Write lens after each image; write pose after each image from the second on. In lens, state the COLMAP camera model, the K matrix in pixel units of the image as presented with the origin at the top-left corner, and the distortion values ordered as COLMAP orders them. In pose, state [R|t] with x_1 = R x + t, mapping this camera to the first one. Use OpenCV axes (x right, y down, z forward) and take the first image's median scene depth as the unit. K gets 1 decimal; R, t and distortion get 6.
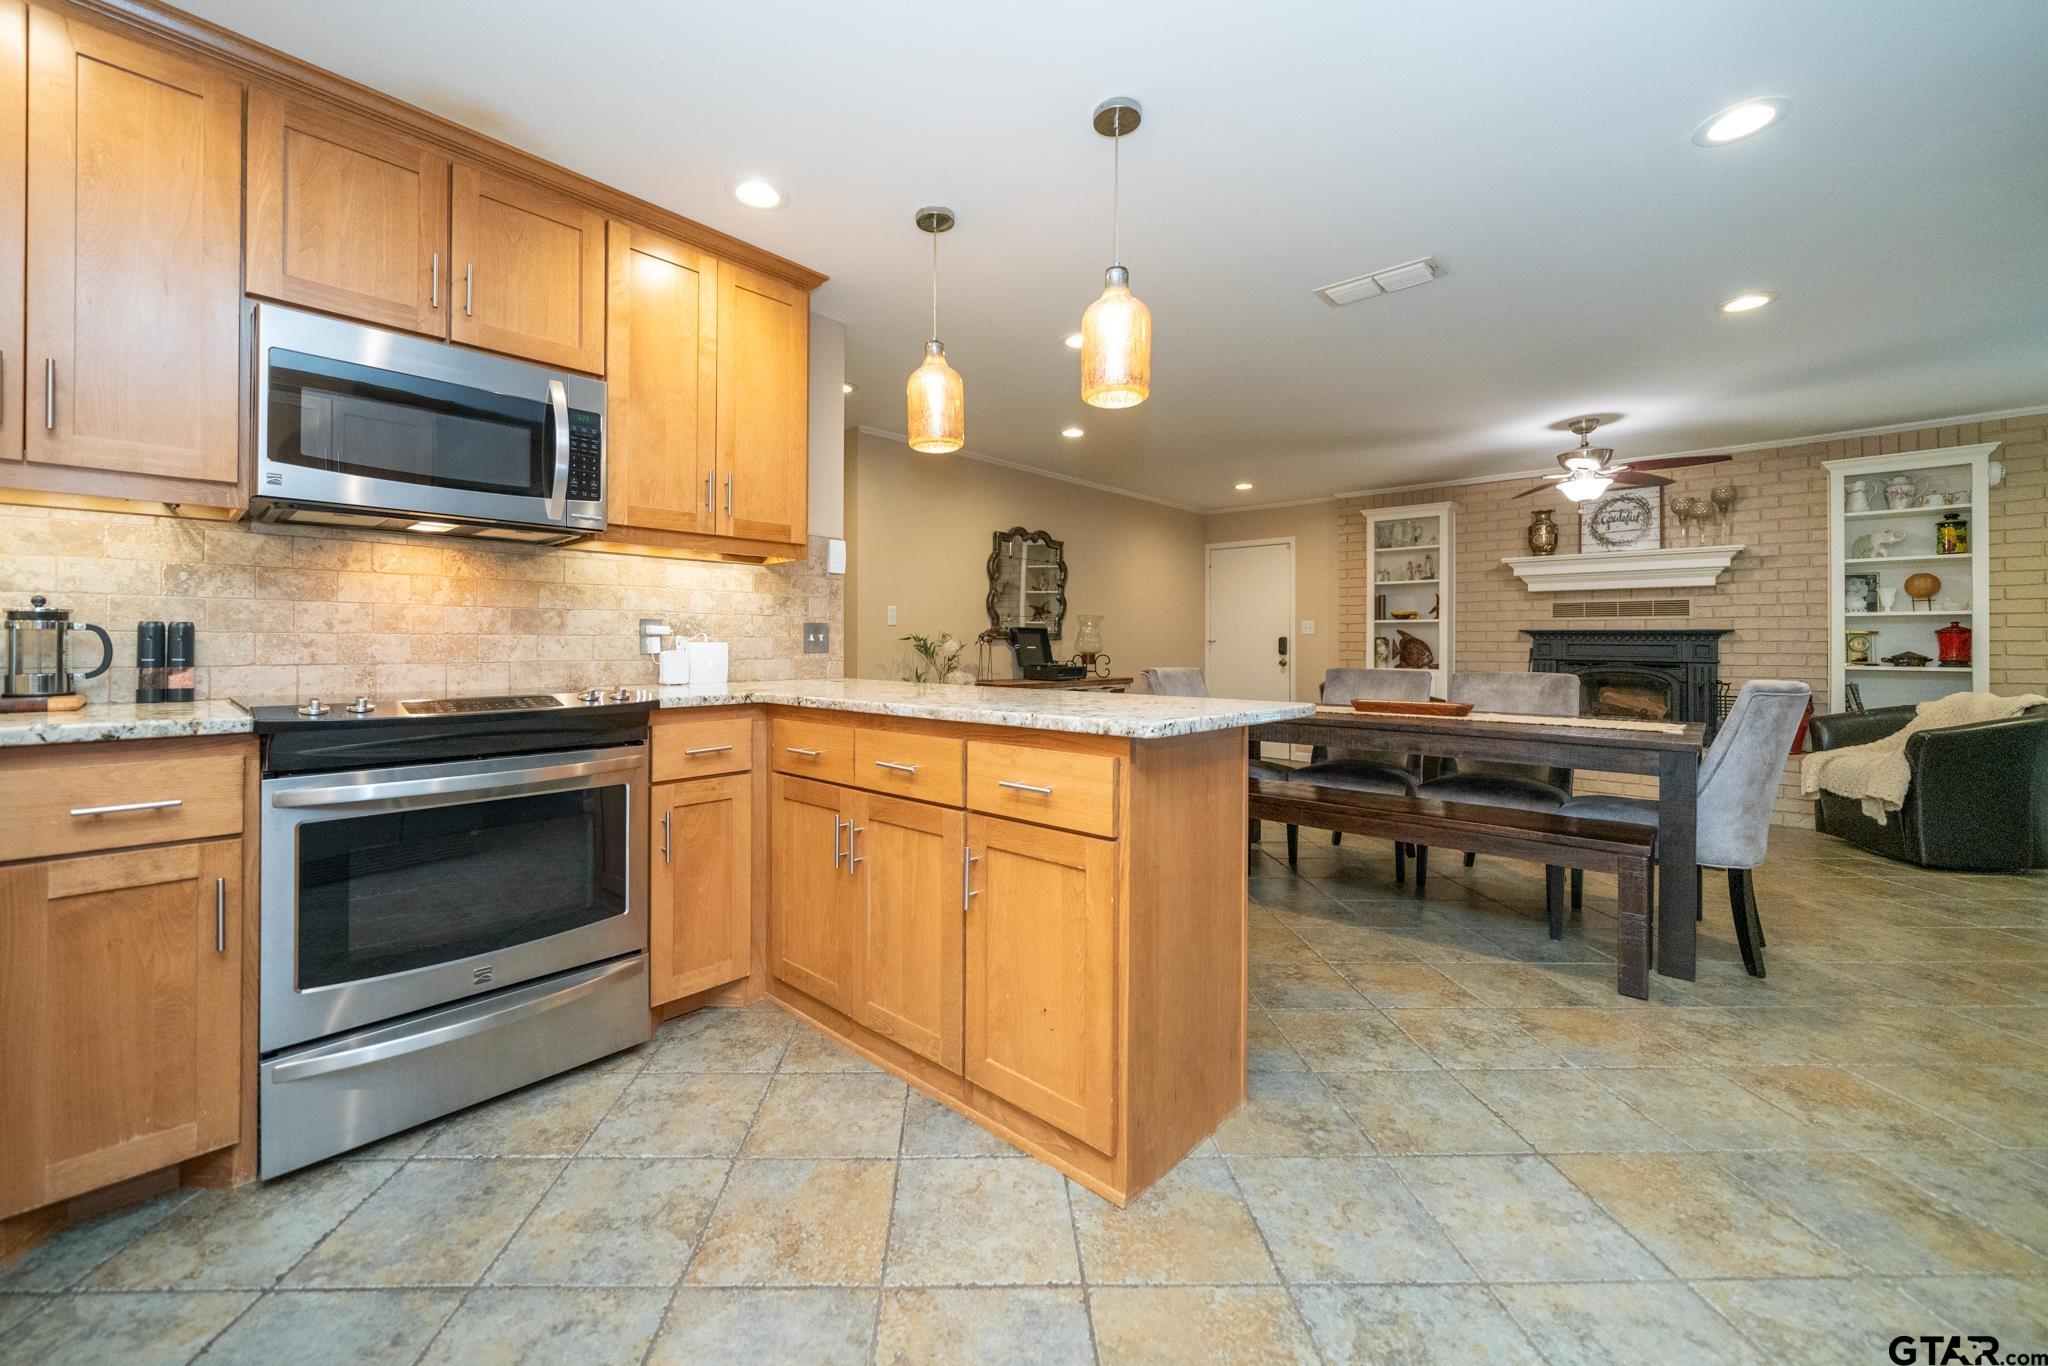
lens RADIAL K [[789.7, 0, 1019.6], [0, 789.7, 641.1], [0, 0, 1]] dist [-0.001380, -0.000029]
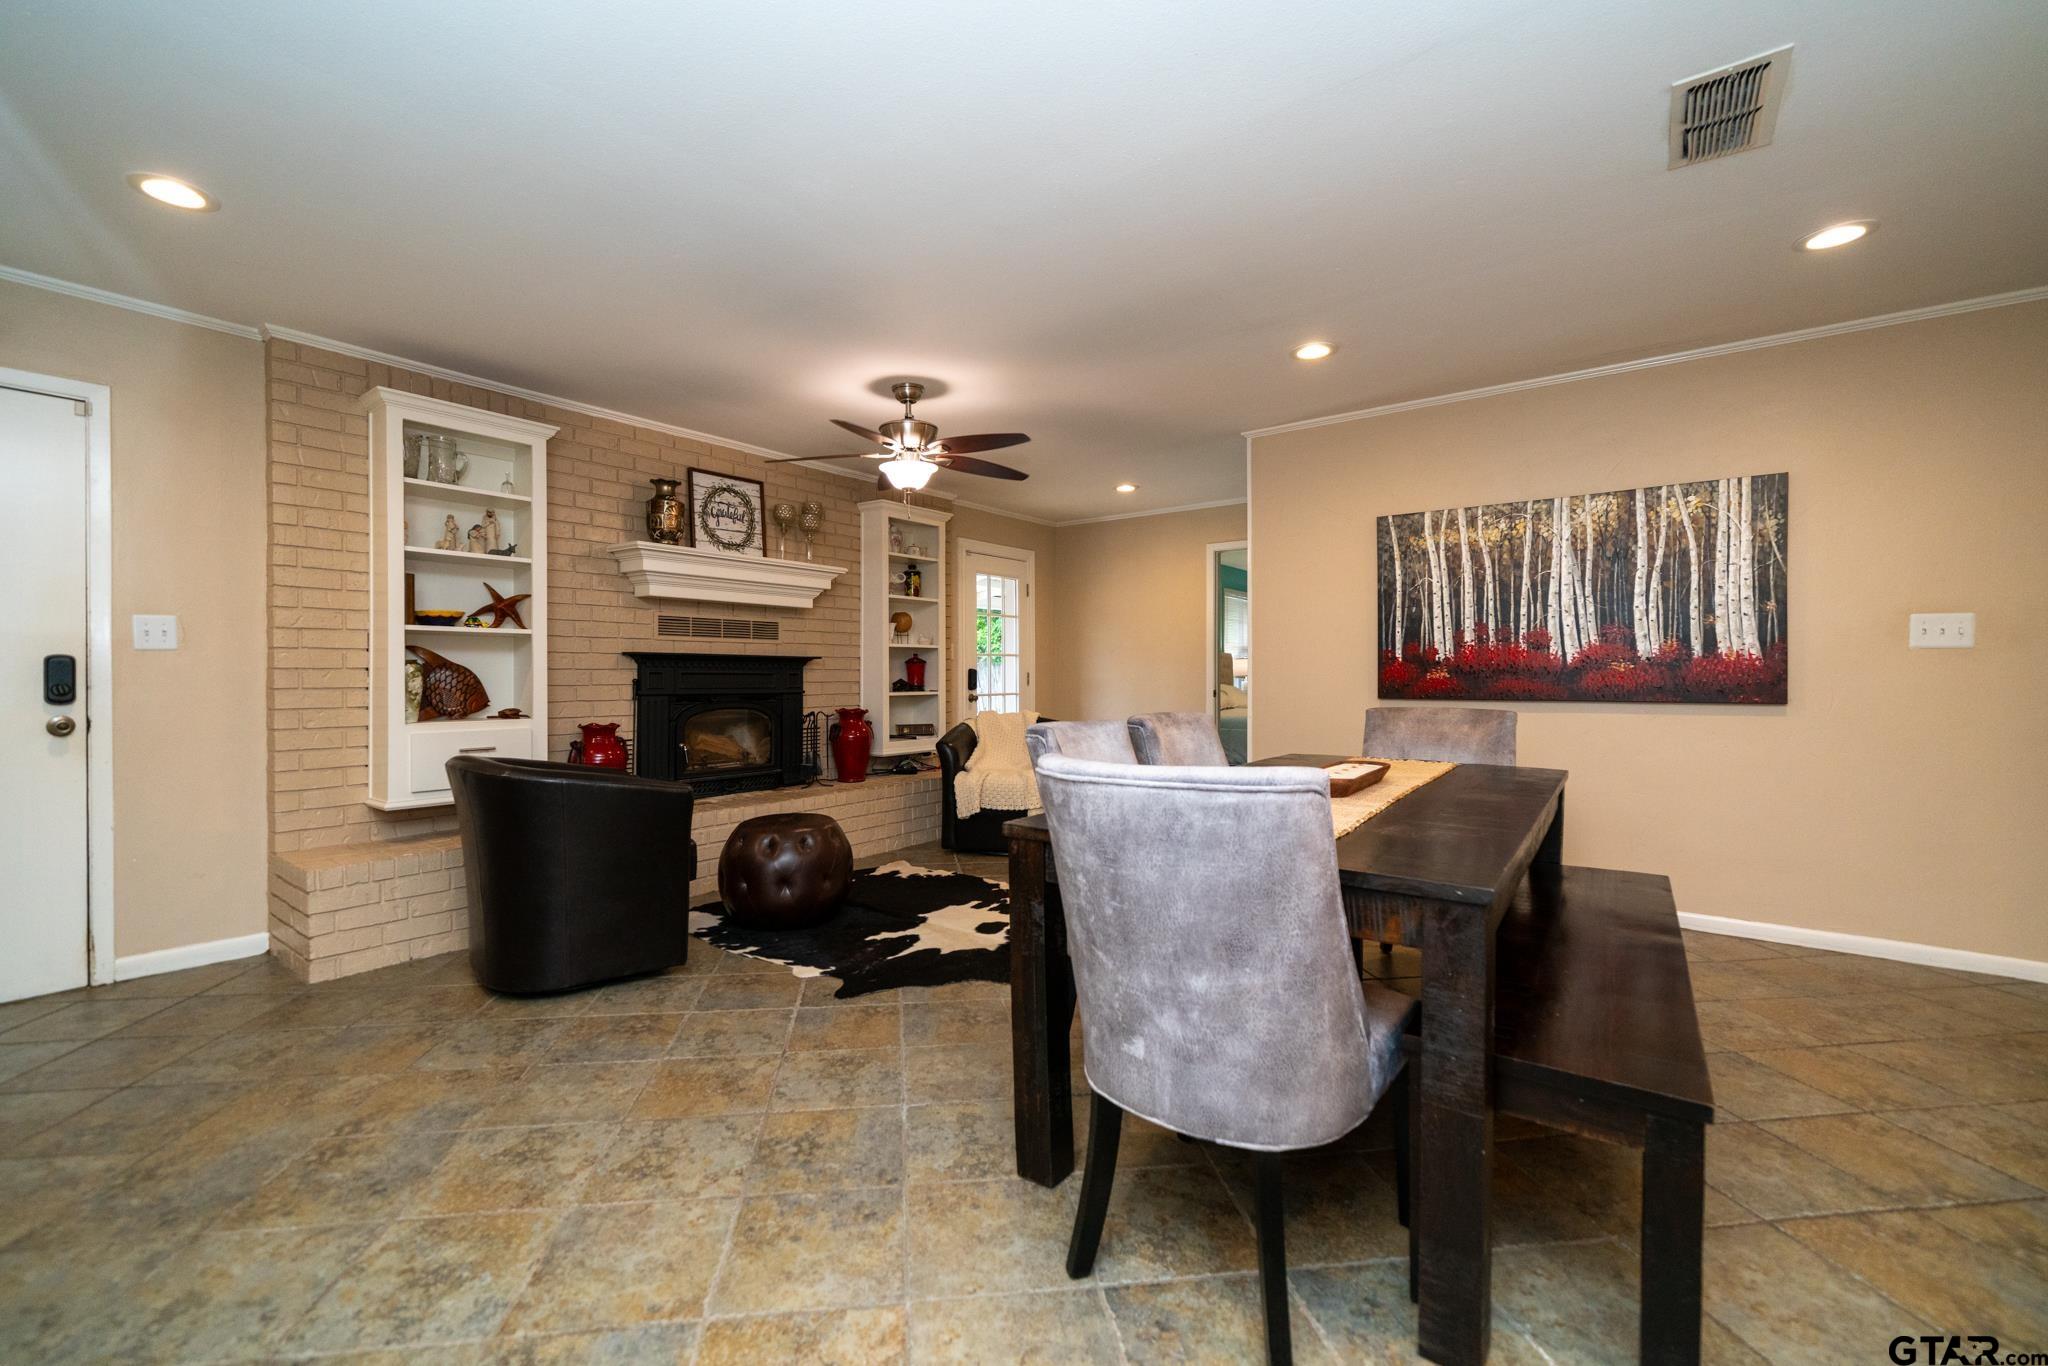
lens RADIAL K [[843.5, 0, 951.5], [0, 843.5, 676.3], [0, 0, 1]] dist [0.000599, 0.000089]
pose [[-0.049779, -0.006991, 0.998736, -0.103383], [-0.003022, 0.999972, 0.006849, 0.001098], [-0.998756, -0.002677, -0.049799, 0.871301]]
